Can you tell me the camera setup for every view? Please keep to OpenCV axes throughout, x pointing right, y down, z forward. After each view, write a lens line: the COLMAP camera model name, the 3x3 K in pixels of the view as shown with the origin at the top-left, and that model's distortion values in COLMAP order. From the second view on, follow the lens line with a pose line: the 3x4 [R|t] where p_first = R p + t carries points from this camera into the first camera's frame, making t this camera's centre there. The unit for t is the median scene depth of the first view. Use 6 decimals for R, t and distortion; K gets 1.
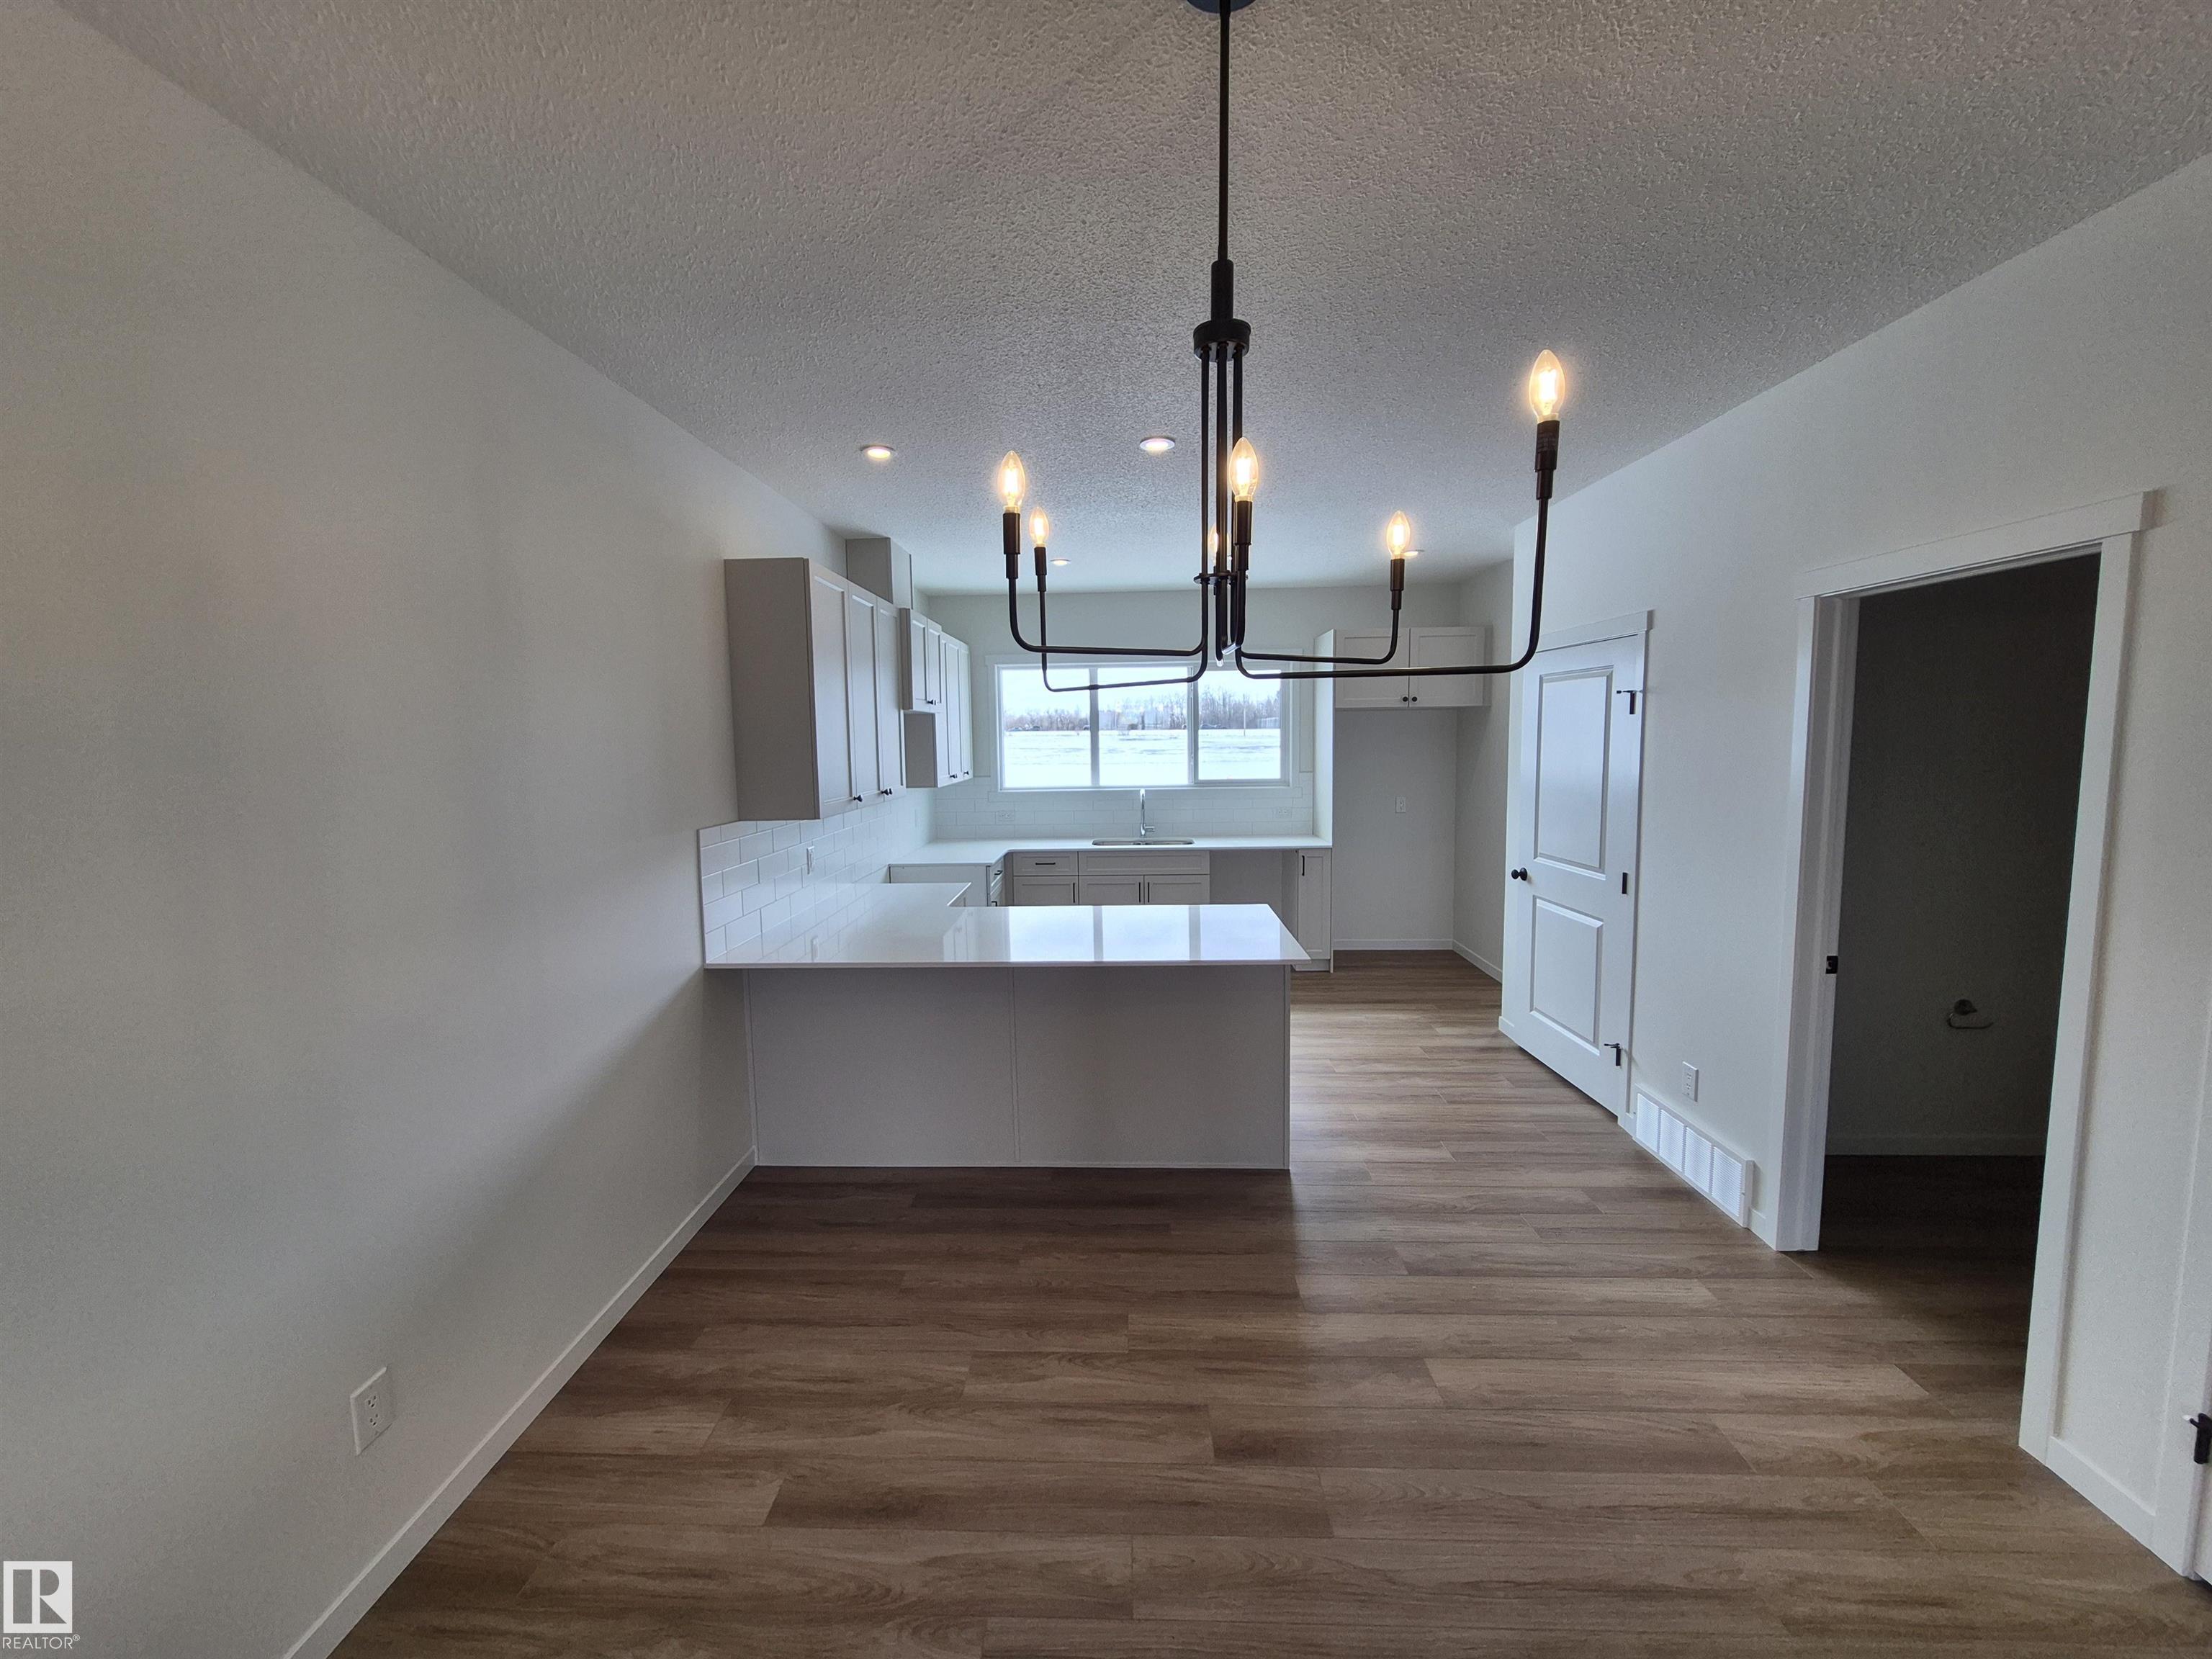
lens RADIAL K [[864.8, 0, 1102.5], [0, 864.8, 812.3], [0, 0, 1]] dist [0.002728, -0.002533]
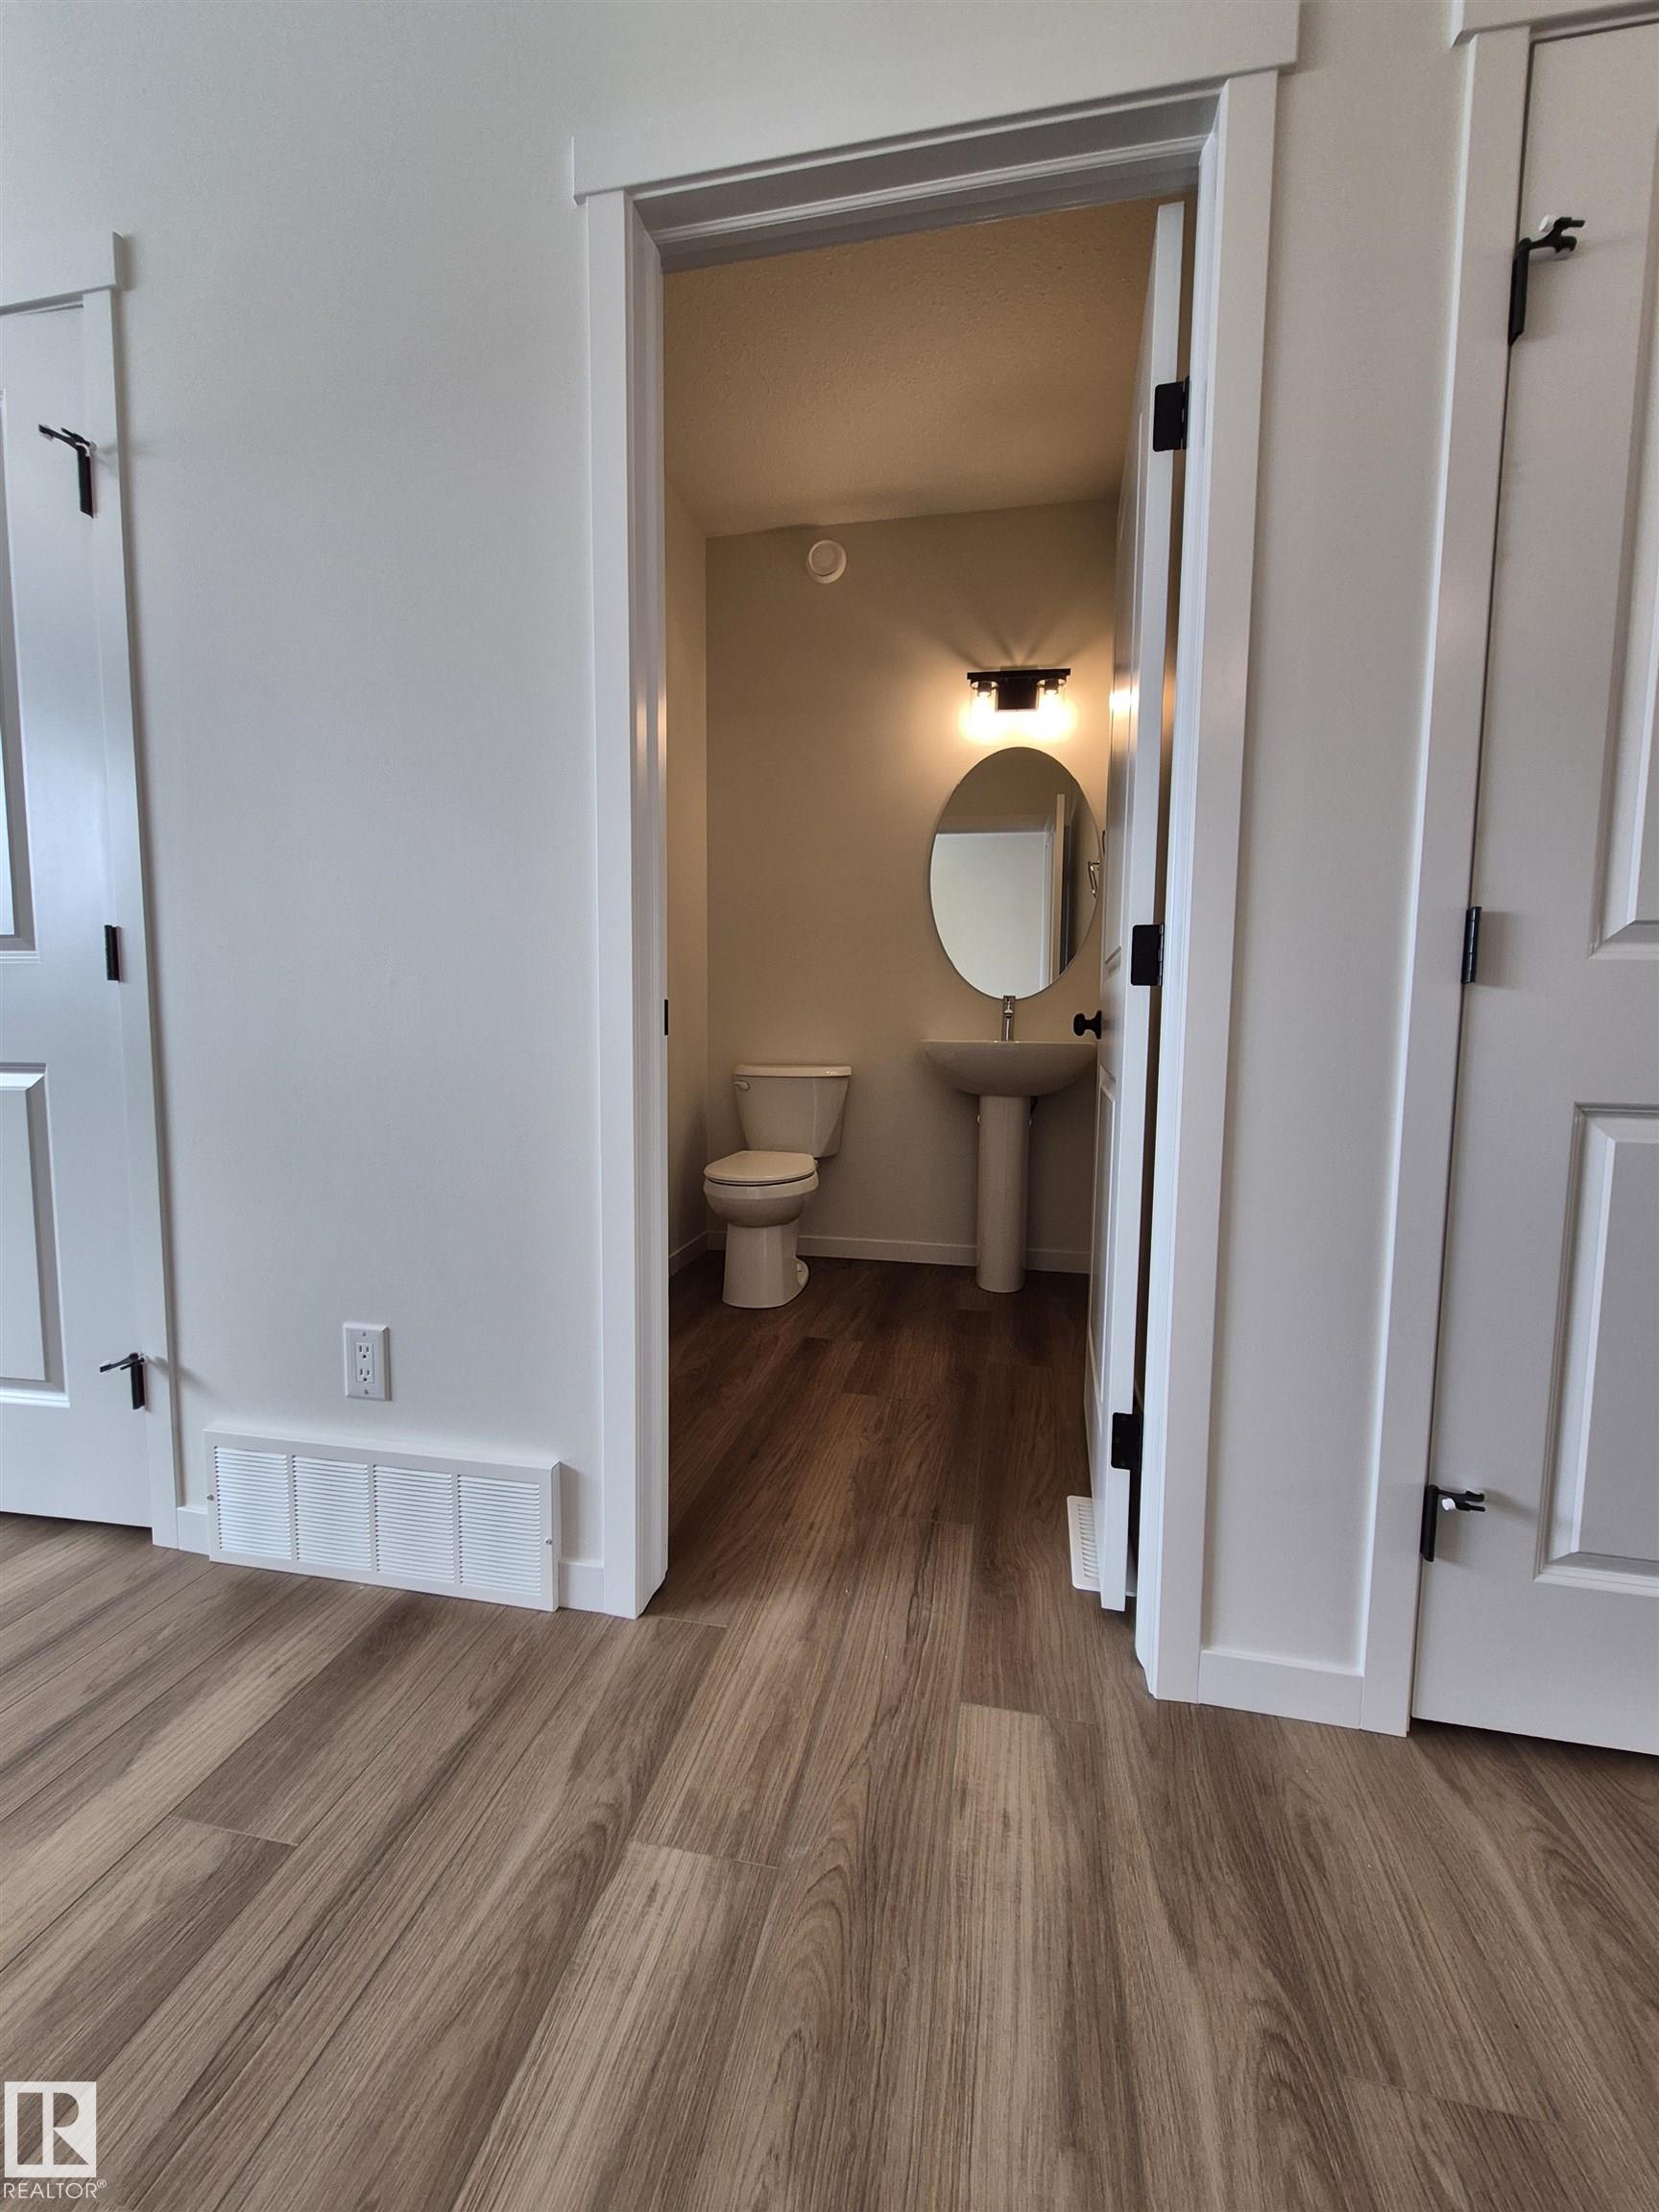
lens RADIAL K [[868.1, 0, 841.6], [0, 868.1, 1095.5], [0, 0, 1]] dist [0.000810, -0.000083]
pose [[0.158163, -0.064465, 0.985306, 0.269691], [0.072661, 0.995921, 0.053496, 0.158235], [-0.984736, 0.063132, 0.162202, 0.637580]]
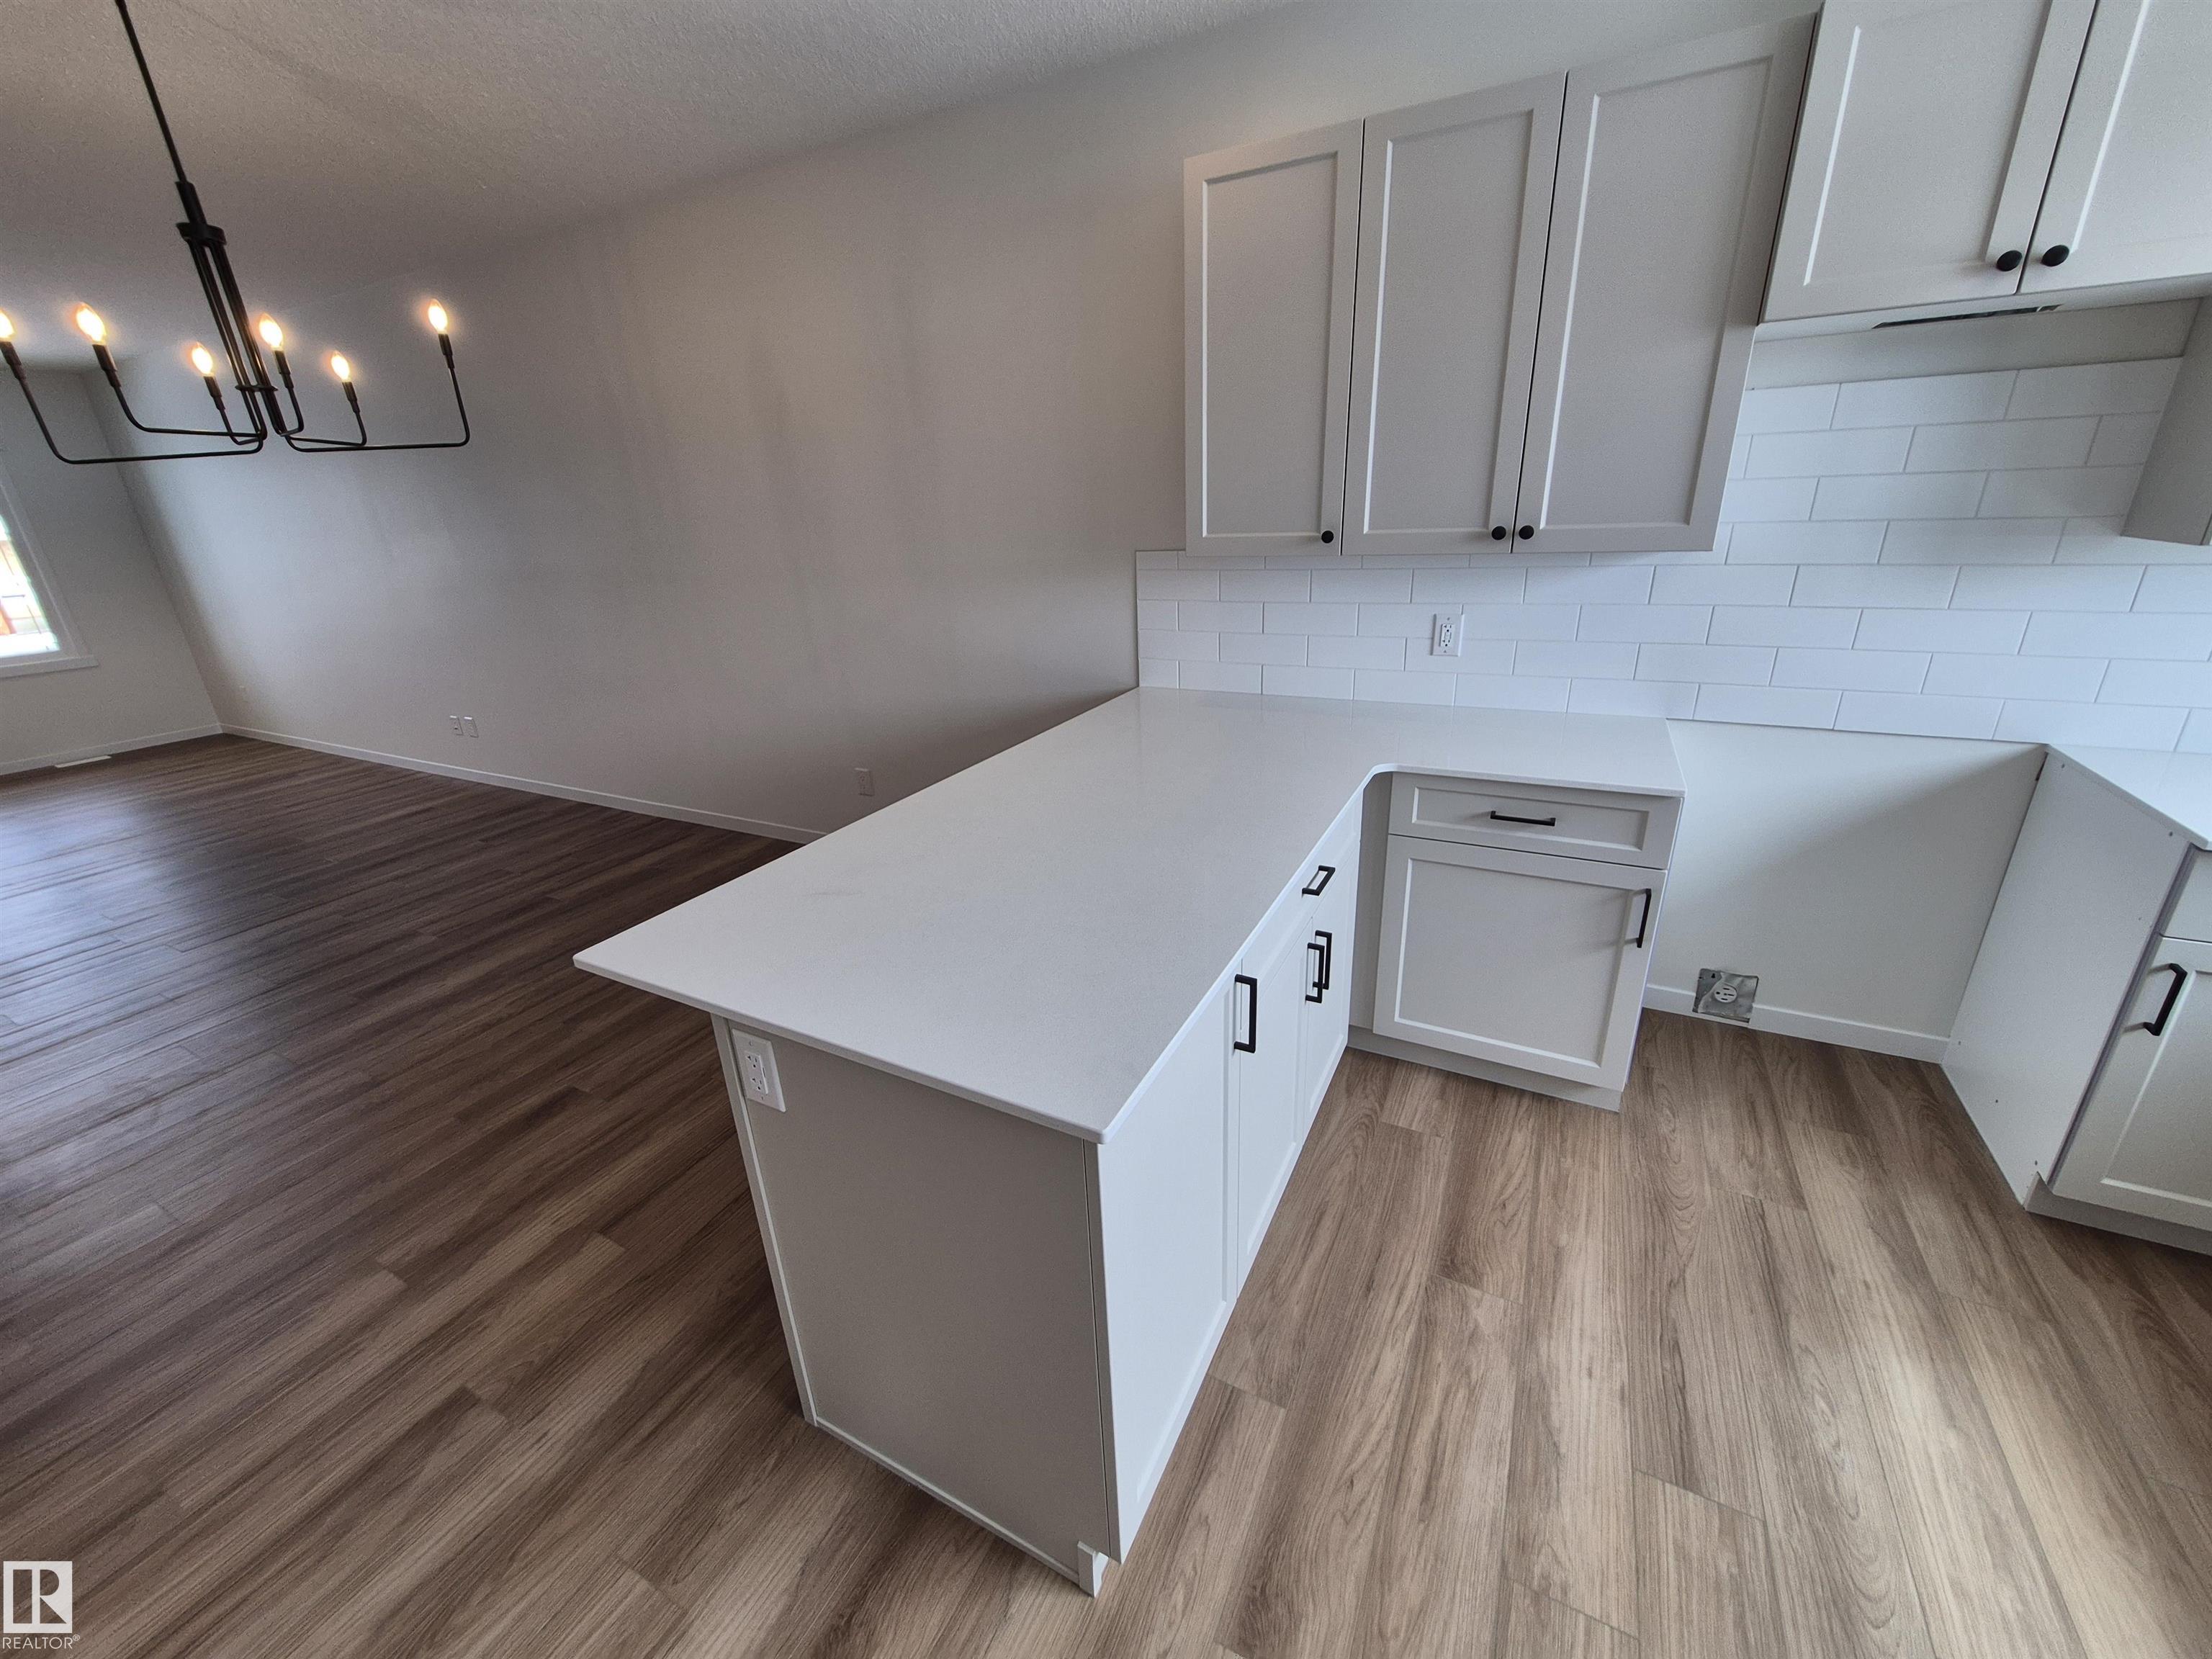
lens RADIAL K [[864.8, 0, 1102.5], [0, 864.8, 812.3], [0, 0, 1]] dist [0.002728, -0.002533]
pose [[-0.437776, 0.345786, -0.829930, 0.411671], [-0.025003, 0.918045, 0.395688, -0.082124], [0.898736, 0.193973, -0.393252, 1.235897]]
